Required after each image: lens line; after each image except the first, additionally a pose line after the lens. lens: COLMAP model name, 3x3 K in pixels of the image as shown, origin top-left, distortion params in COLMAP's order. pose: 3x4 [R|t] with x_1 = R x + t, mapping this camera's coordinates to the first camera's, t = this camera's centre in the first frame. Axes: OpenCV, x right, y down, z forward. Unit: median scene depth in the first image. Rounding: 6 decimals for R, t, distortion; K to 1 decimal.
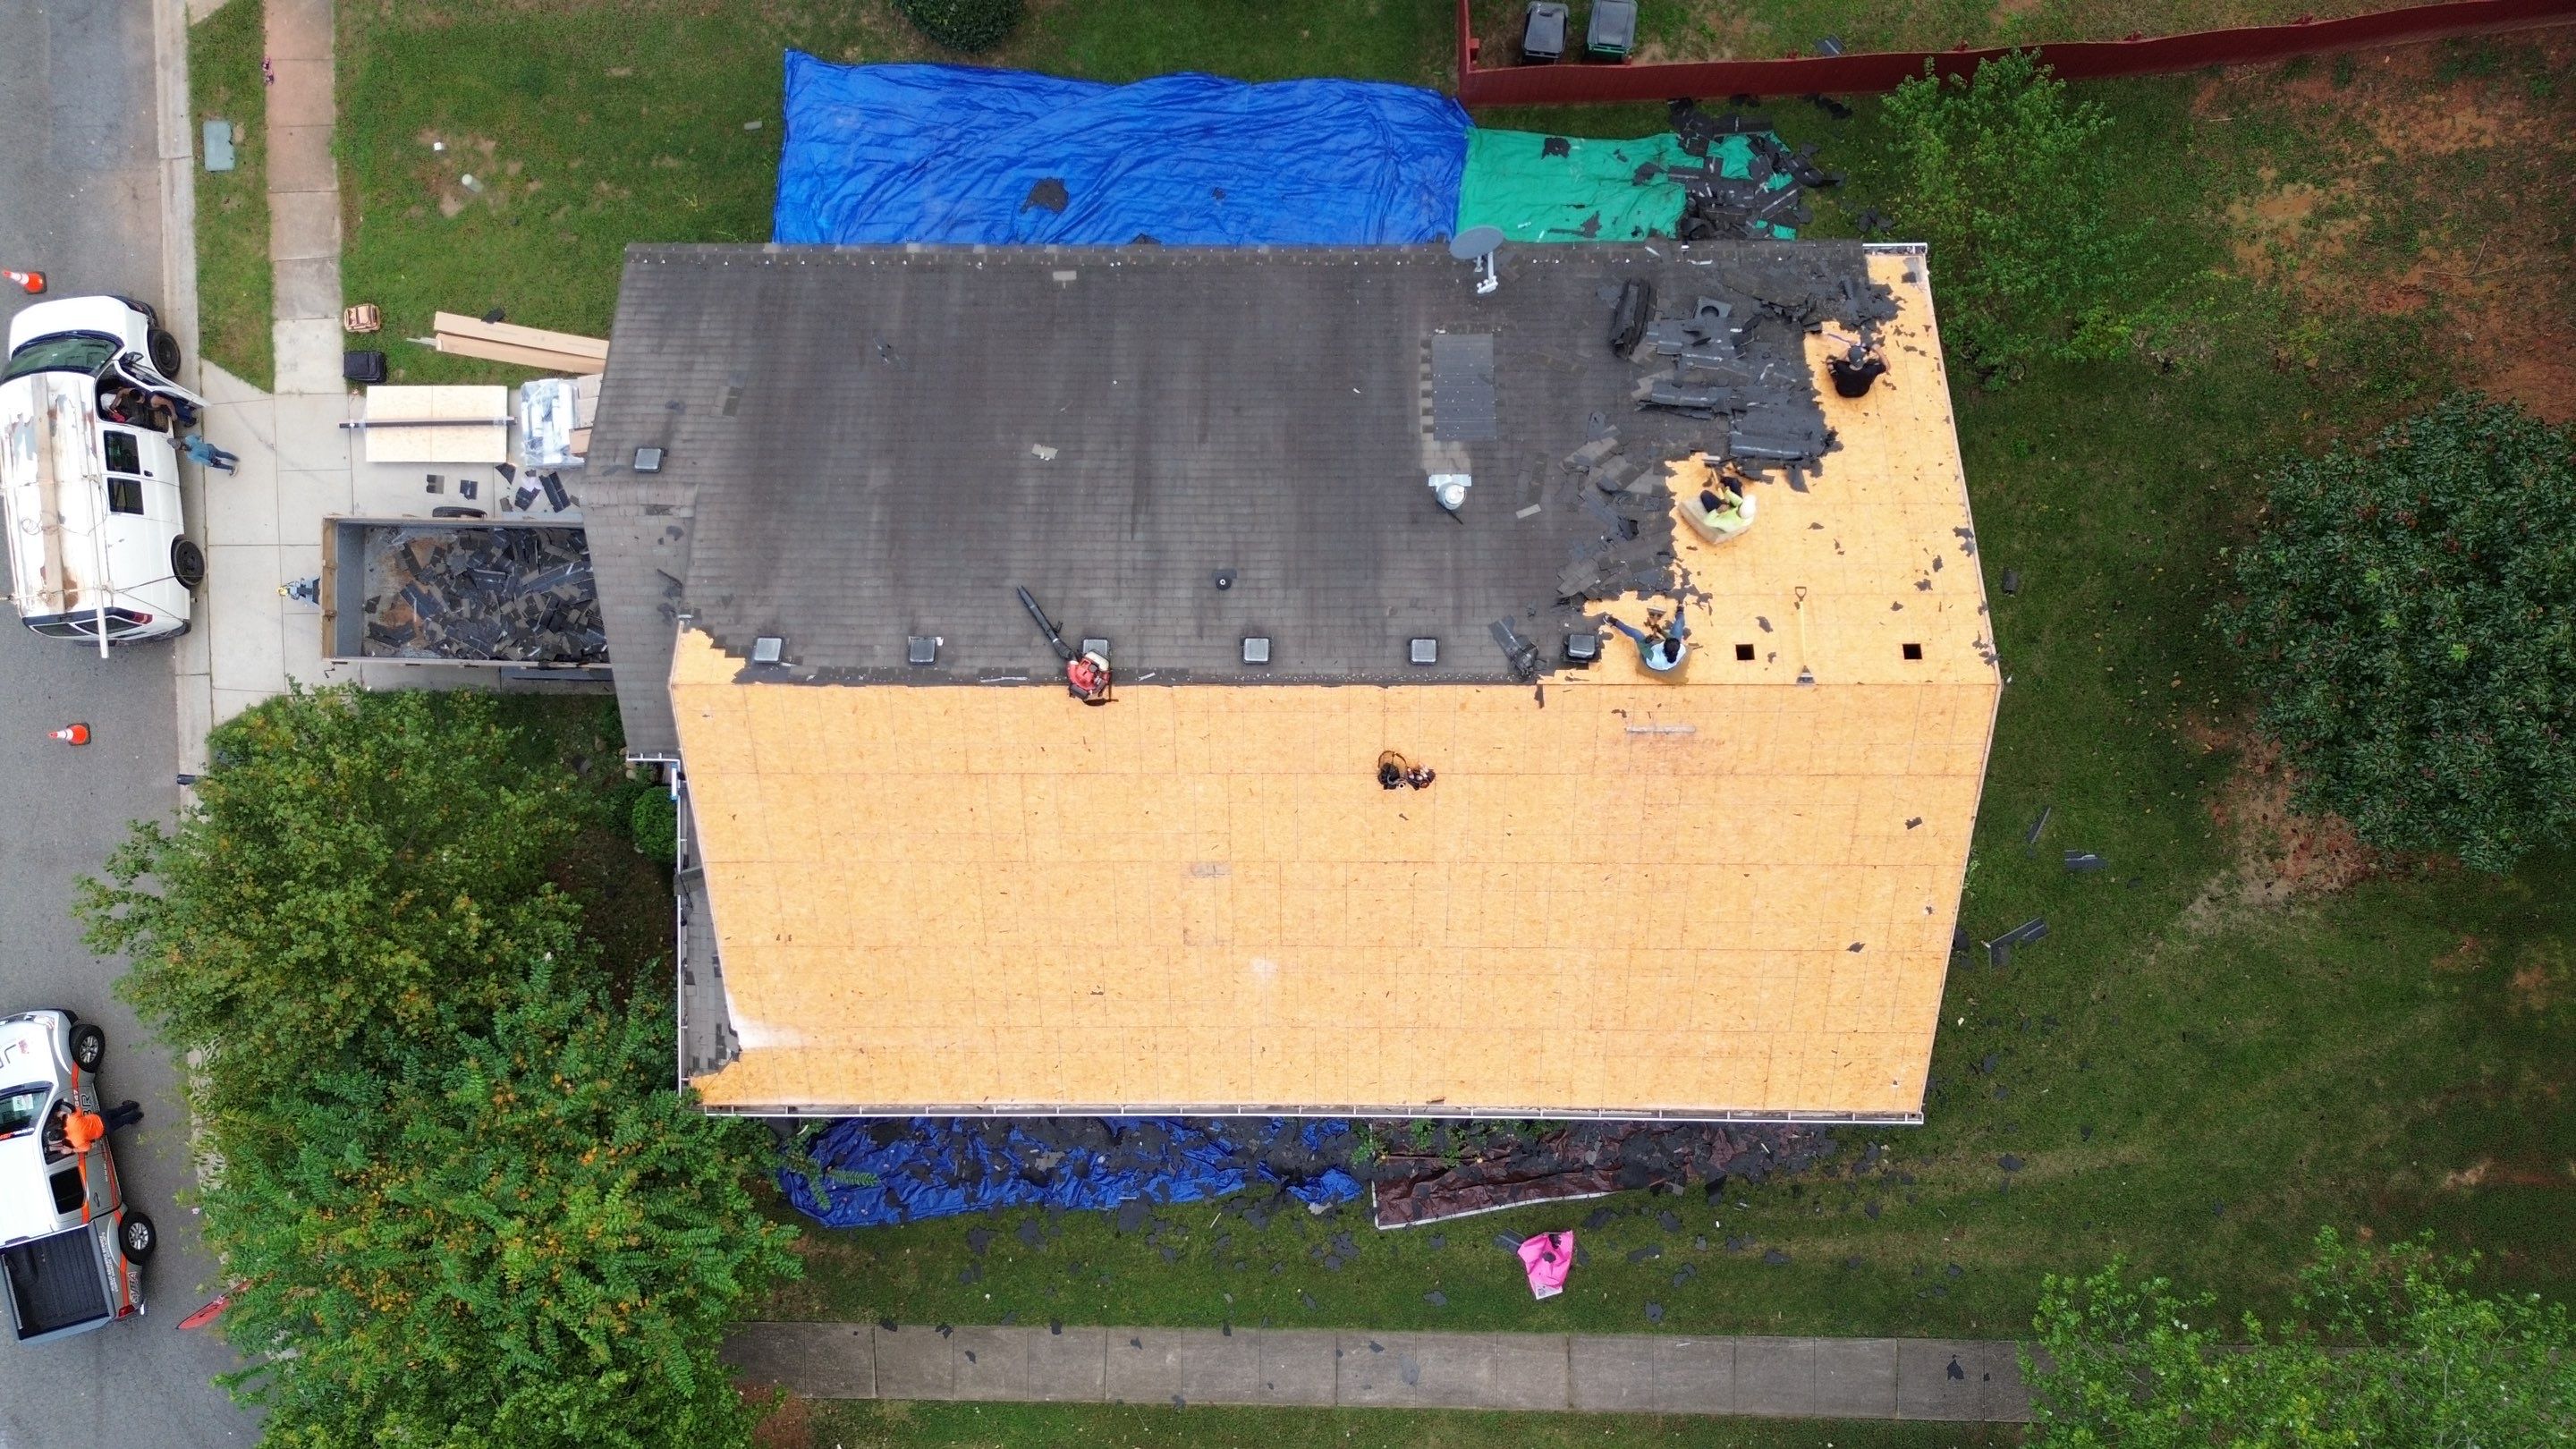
lens RADIAL K [[1777.3, 0, 1293.8], [0, 1777.3, 725.0], [0, 0, 1]] dist [0.086184, -0.098489]
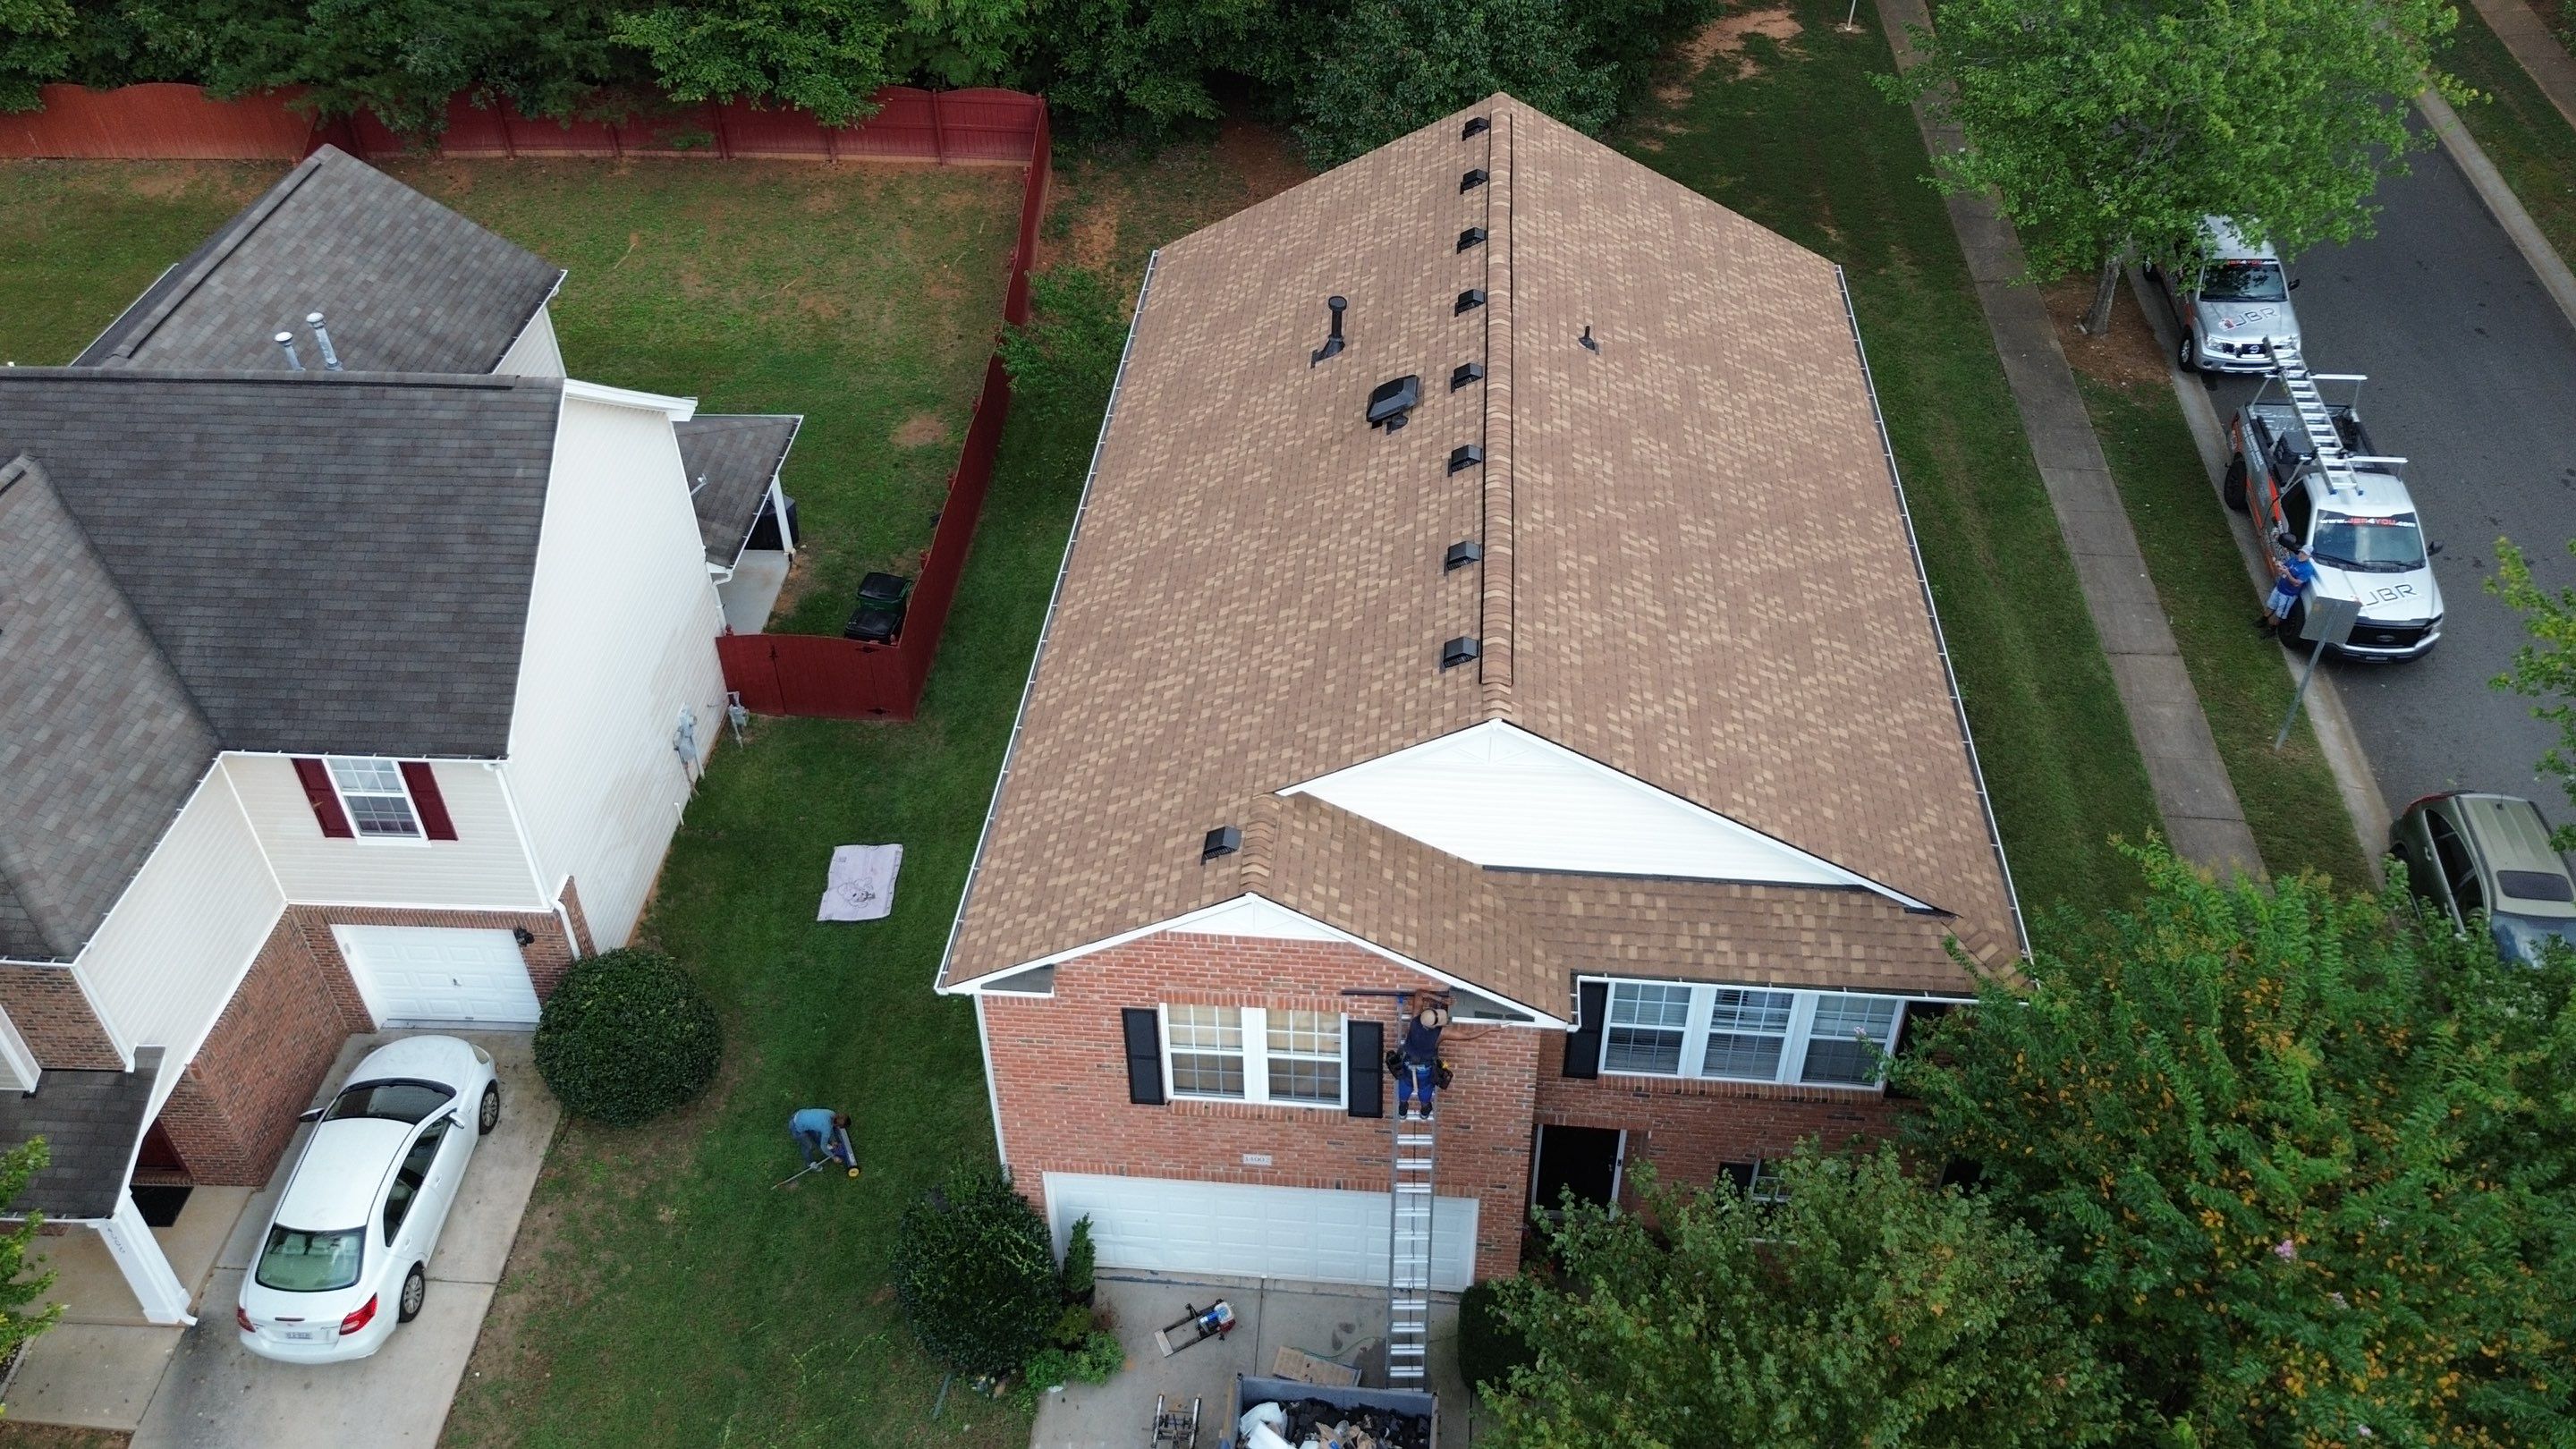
lens RADIAL K [[1961.0, 0, 1288.0], [0, 1961.0, 724.5], [0, 0, 1]] dist [0.053889, -0.057364]
pose [[0.083941, -0.625140, 0.775986, -0.803694], [0.995981, 0.028216, -0.085007, -0.031751], [0.031246, 0.780002, 0.624996, 0.309050]]
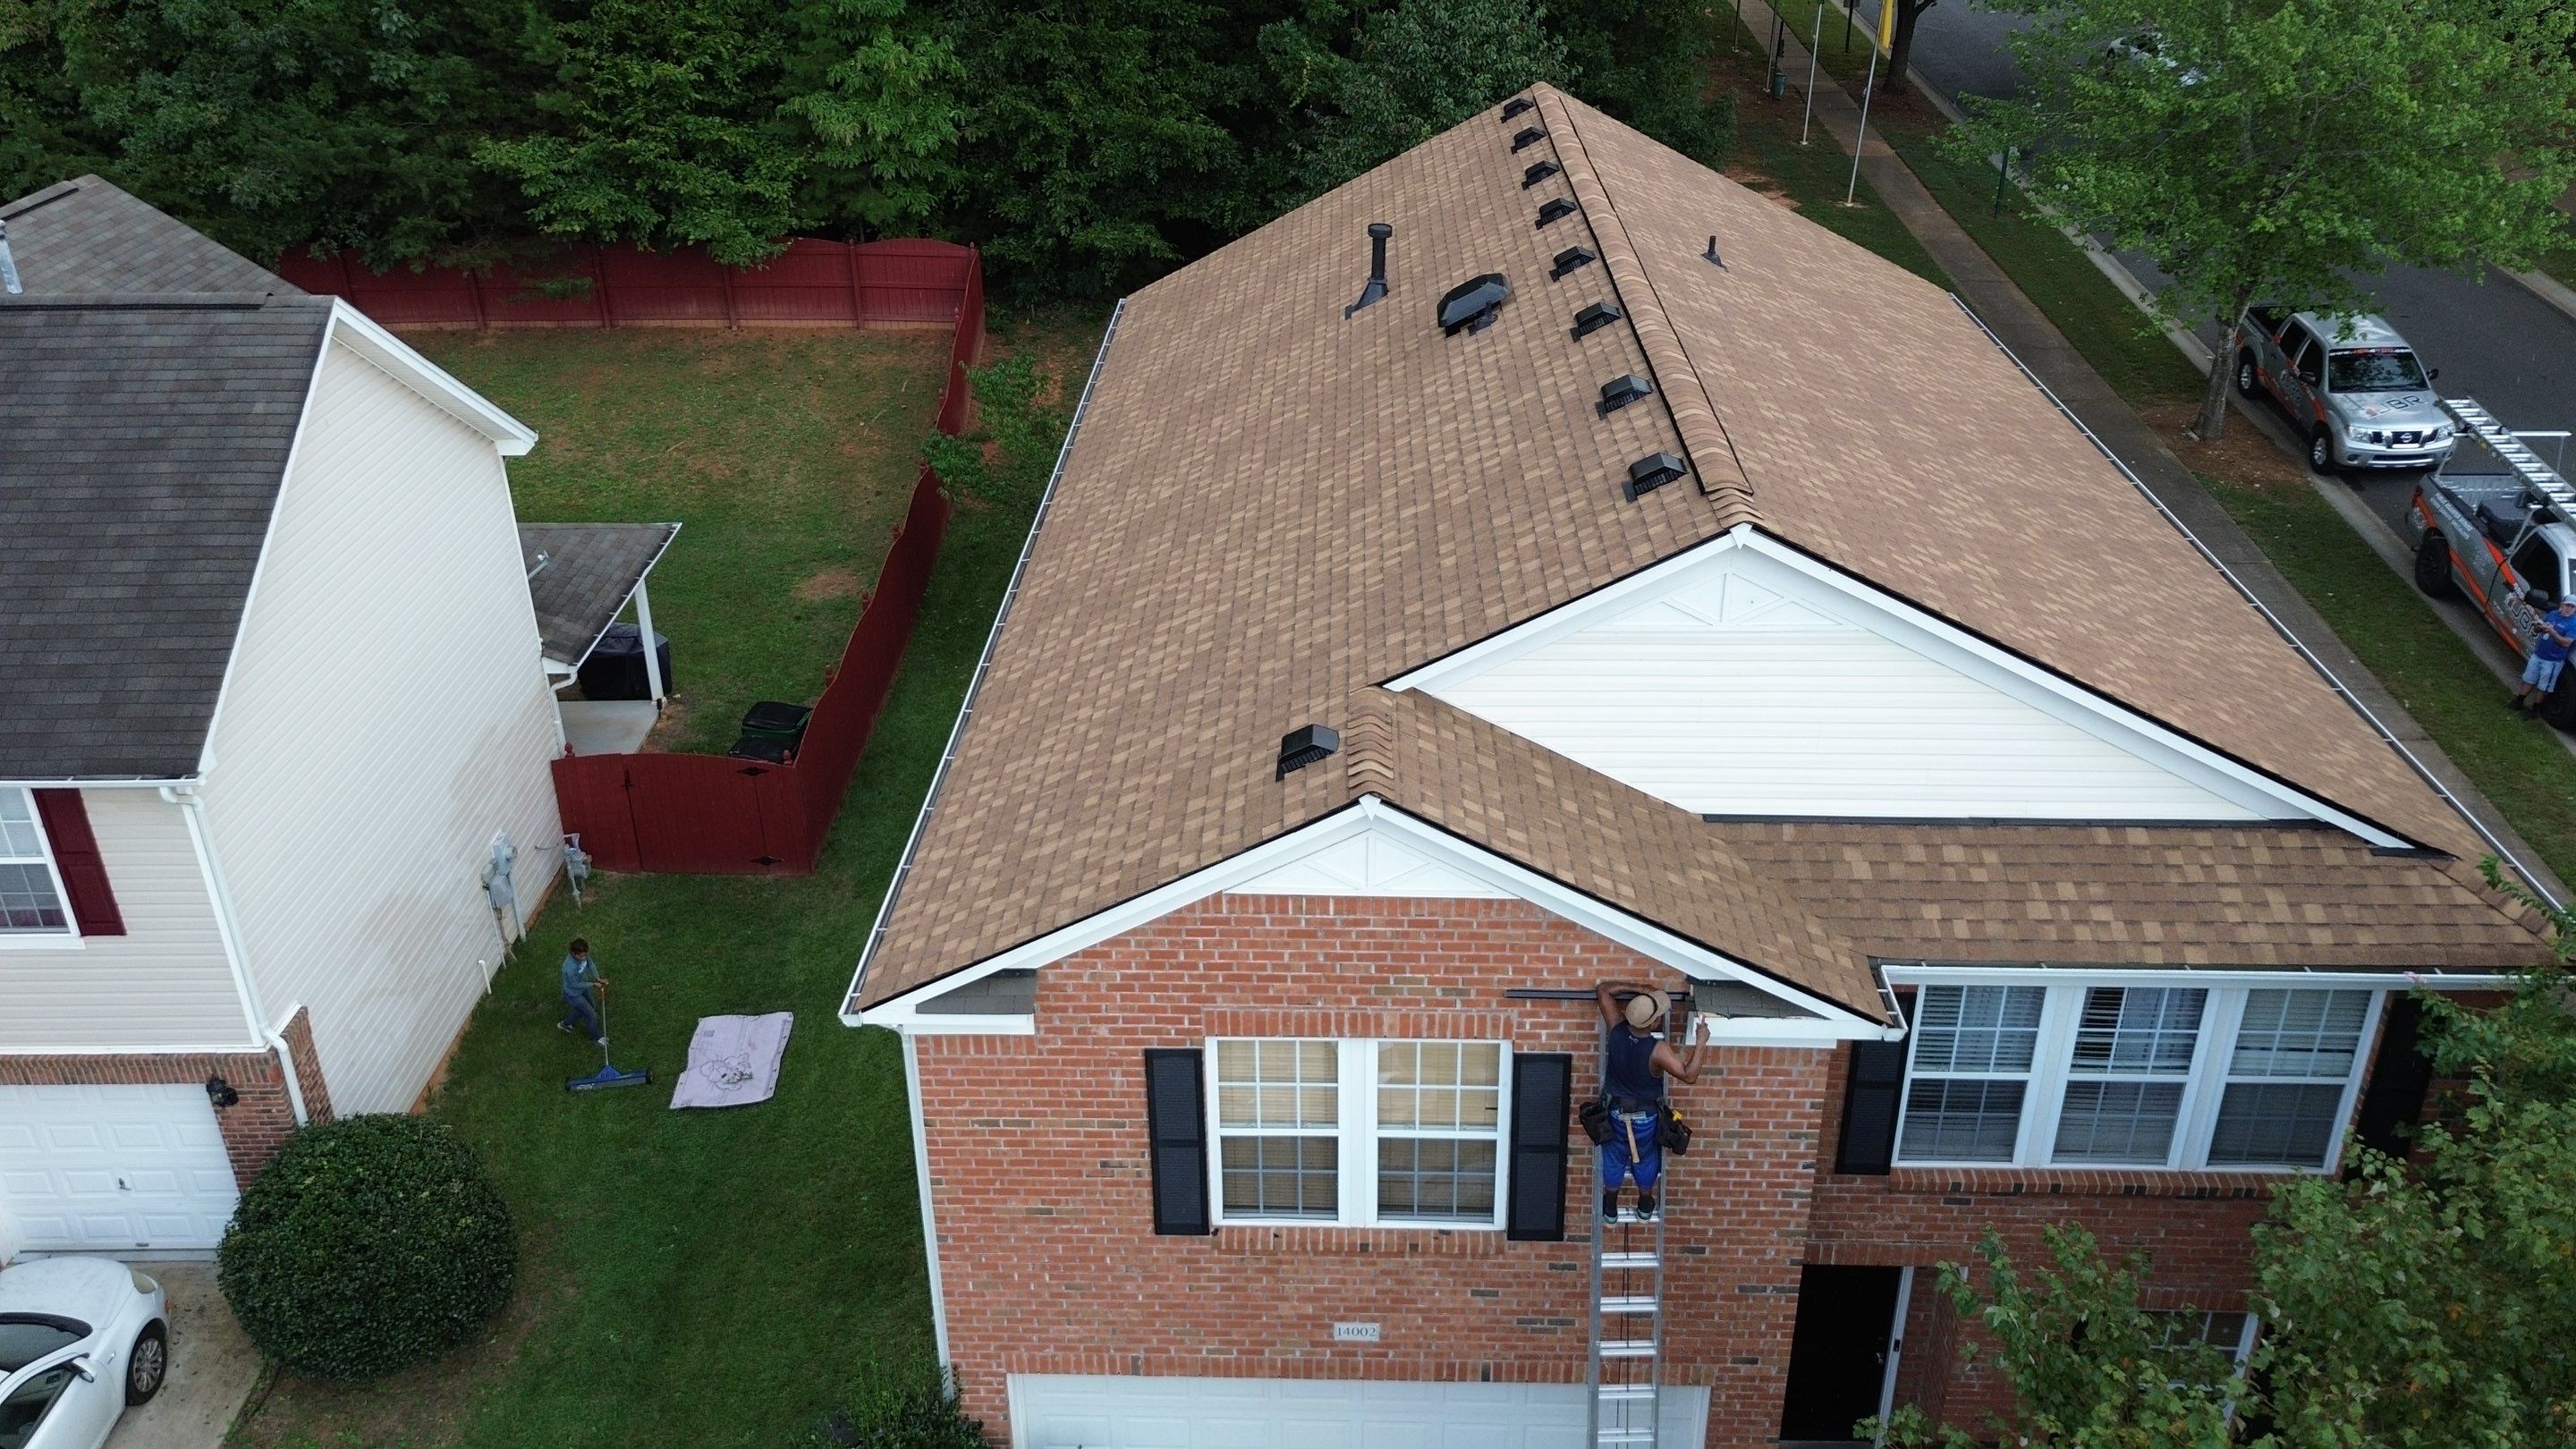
lens RADIAL K [[1981.8, 0, 1288.0], [0, 1981.8, 724.5], [0, 0, 1]] dist [0.025521, -0.008383]
pose [[0.031920, -0.445387, 0.894769, -0.678342], [0.999005, -0.013689, -0.042452, -0.100103], [0.031156, 0.895234, 0.444507, 0.581279]]
